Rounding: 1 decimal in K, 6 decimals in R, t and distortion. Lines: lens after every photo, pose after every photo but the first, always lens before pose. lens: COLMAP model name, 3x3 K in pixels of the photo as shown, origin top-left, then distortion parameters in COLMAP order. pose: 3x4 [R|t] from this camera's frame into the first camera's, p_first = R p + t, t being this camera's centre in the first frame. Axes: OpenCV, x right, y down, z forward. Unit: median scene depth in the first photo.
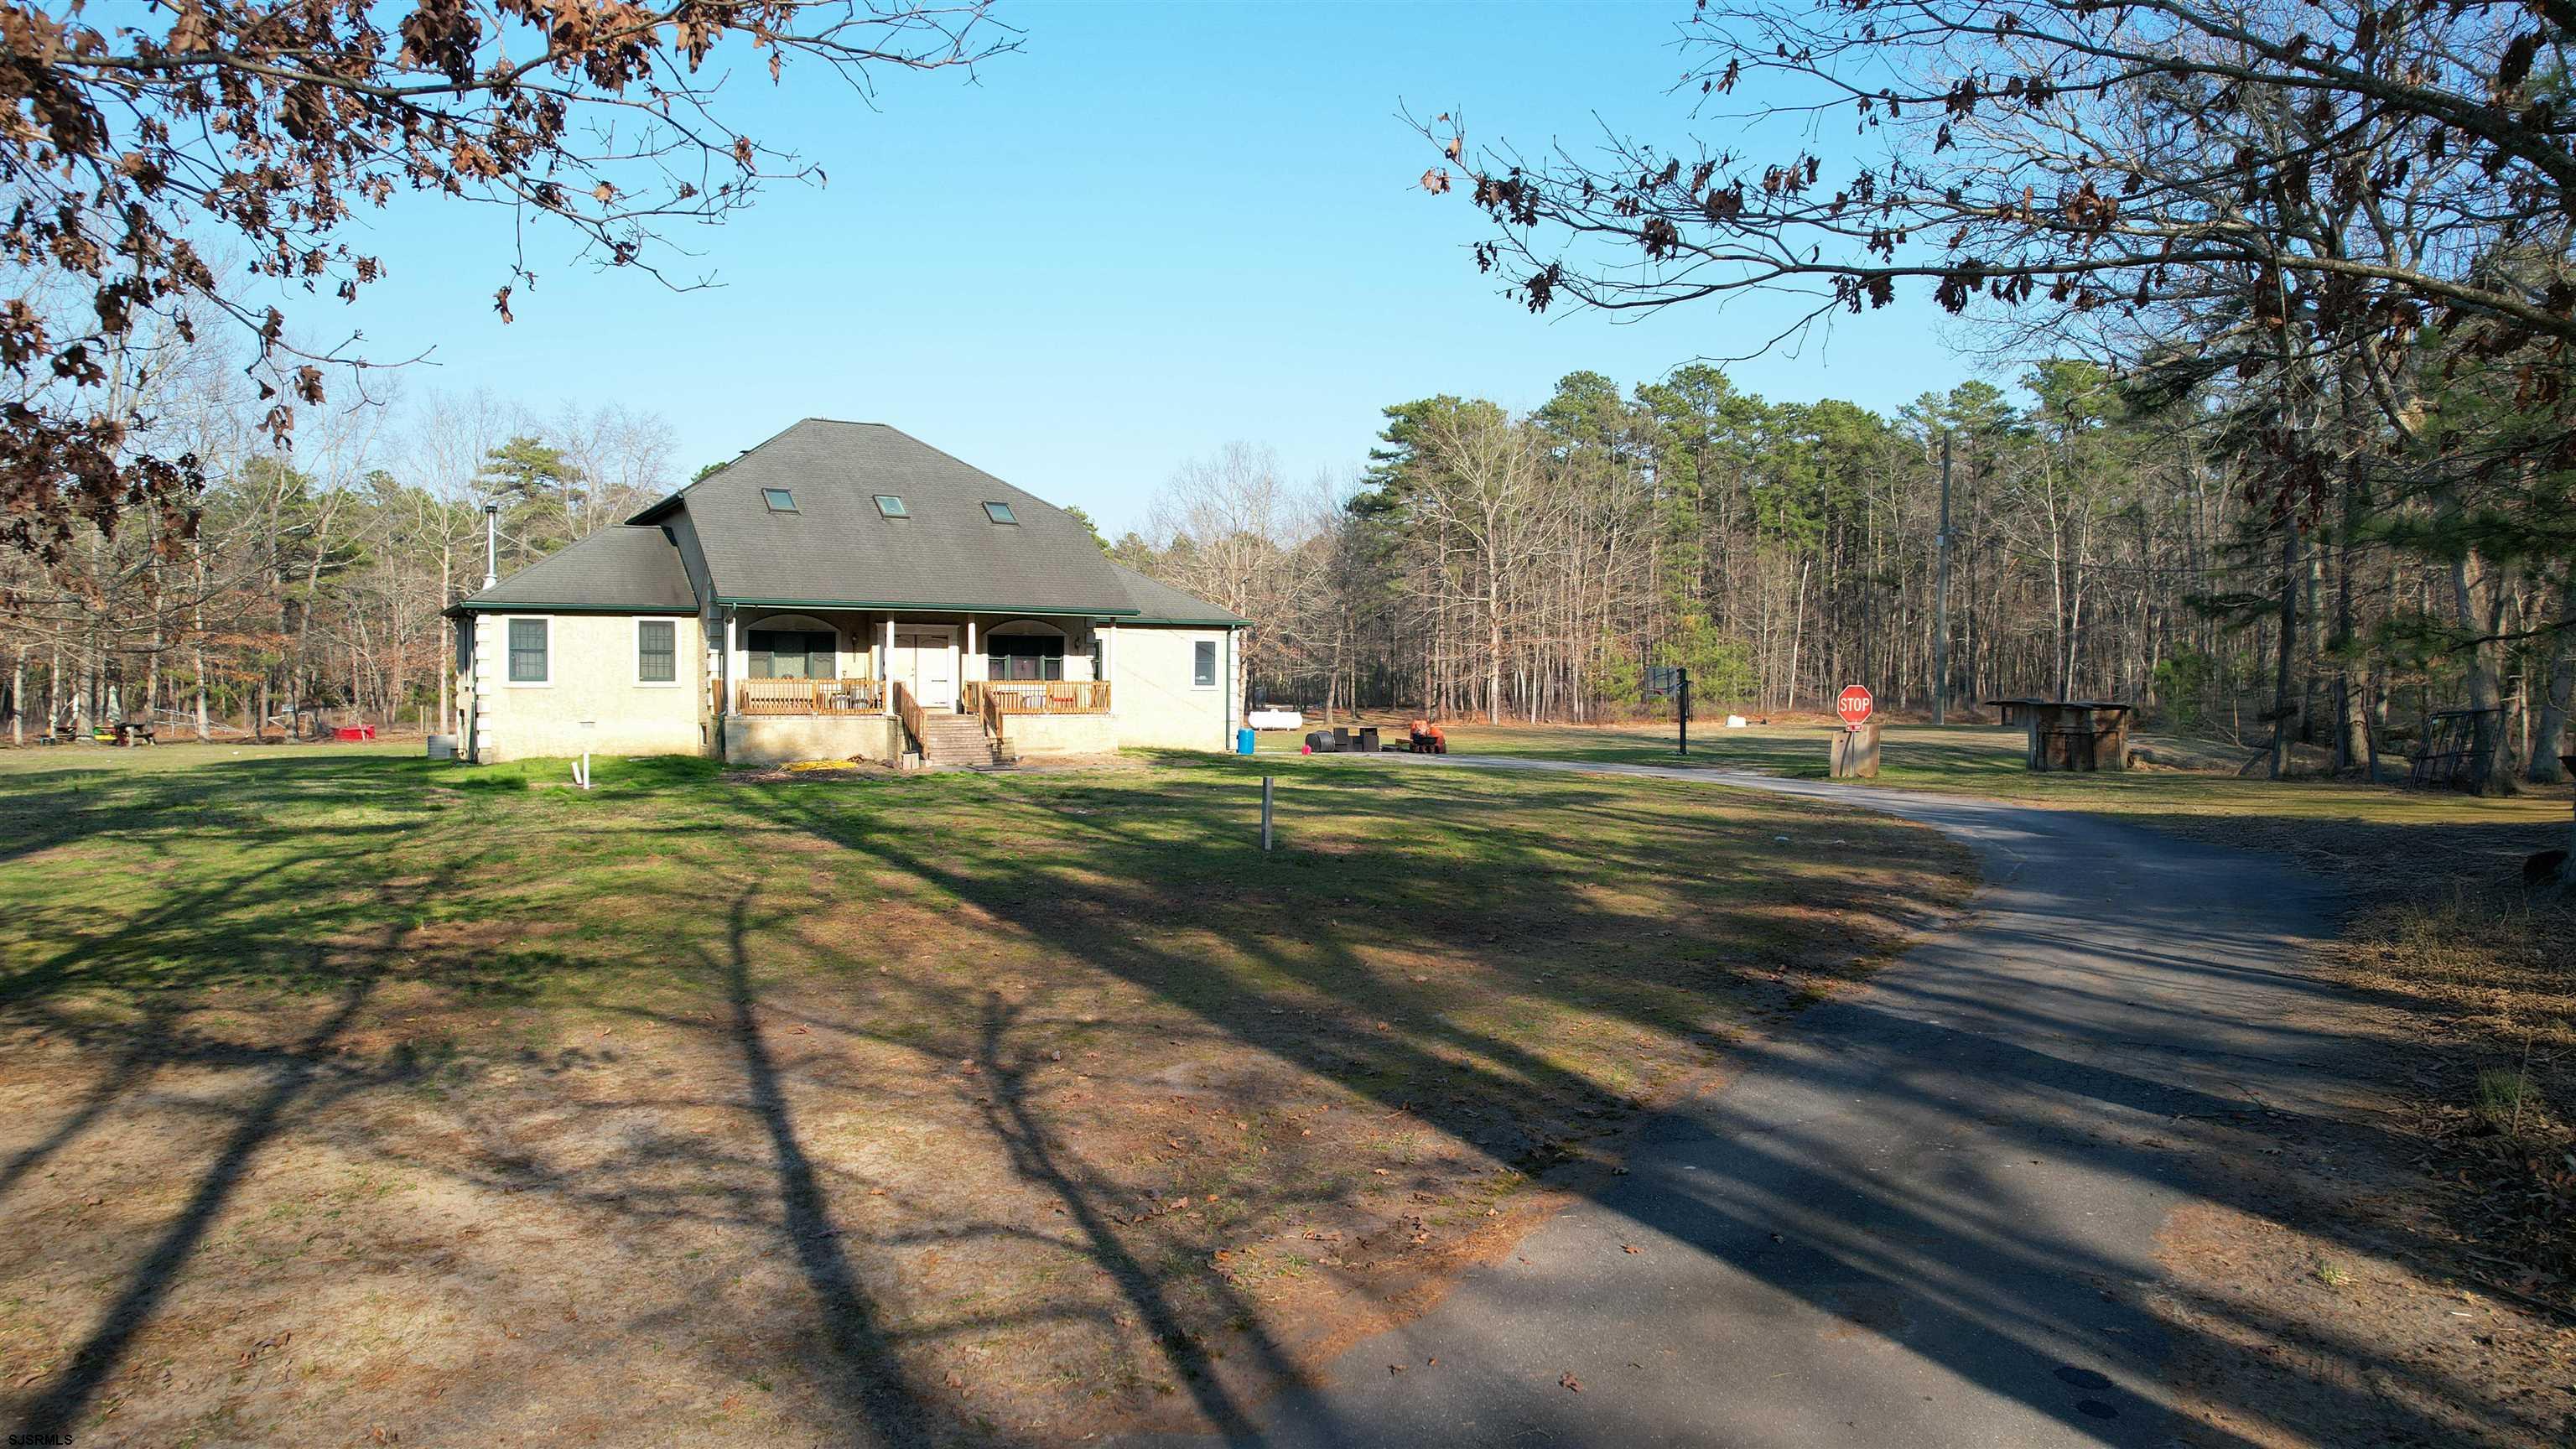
lens RADIAL K [[1688.7, 0, 1286.8], [0, 1688.7, 717.1], [0, 0, 1]] dist [0.000535, 0.002593]
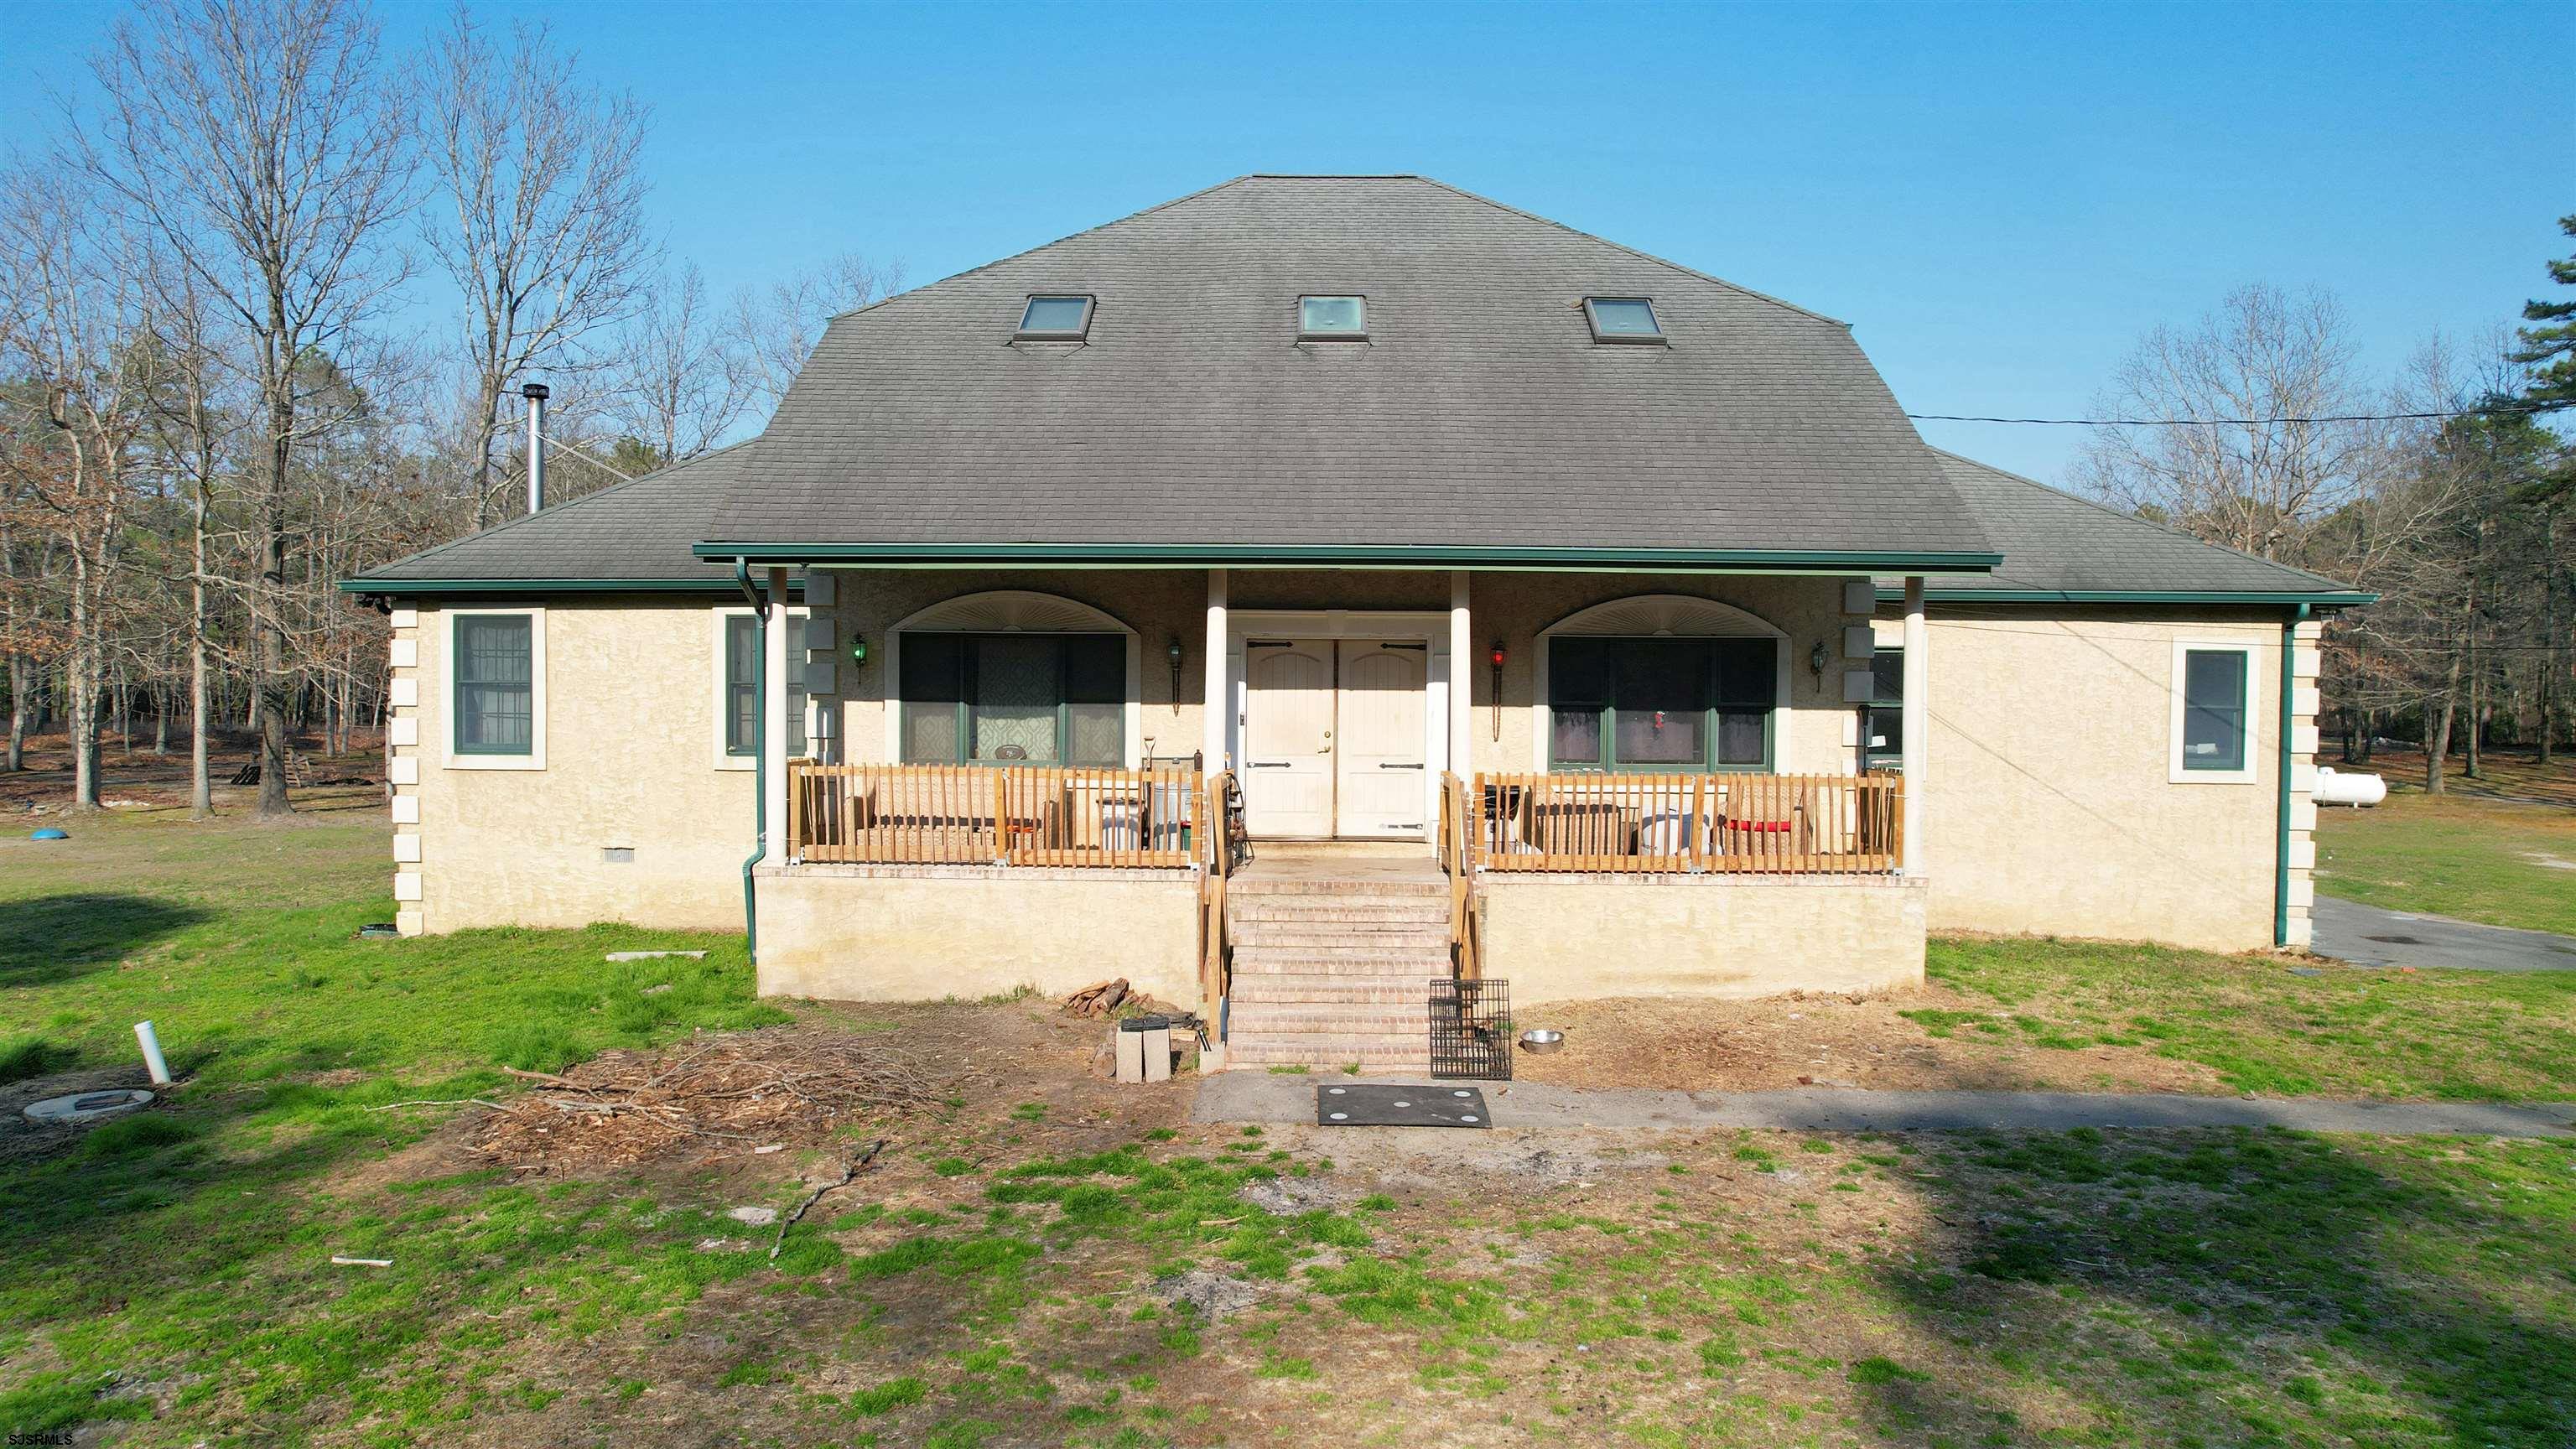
lens RADIAL K [[1688.7, 0, 1289.9], [0, 1688.7, 714.8], [0, 0, 1]] dist [0.000535, 0.002593]
pose [[0.861471, 0.013361, -0.507631, -0.043333], [-0.013729, 0.999901, 0.003019, -0.034308], [0.507622, 0.004368, 0.861569, 0.680355]]
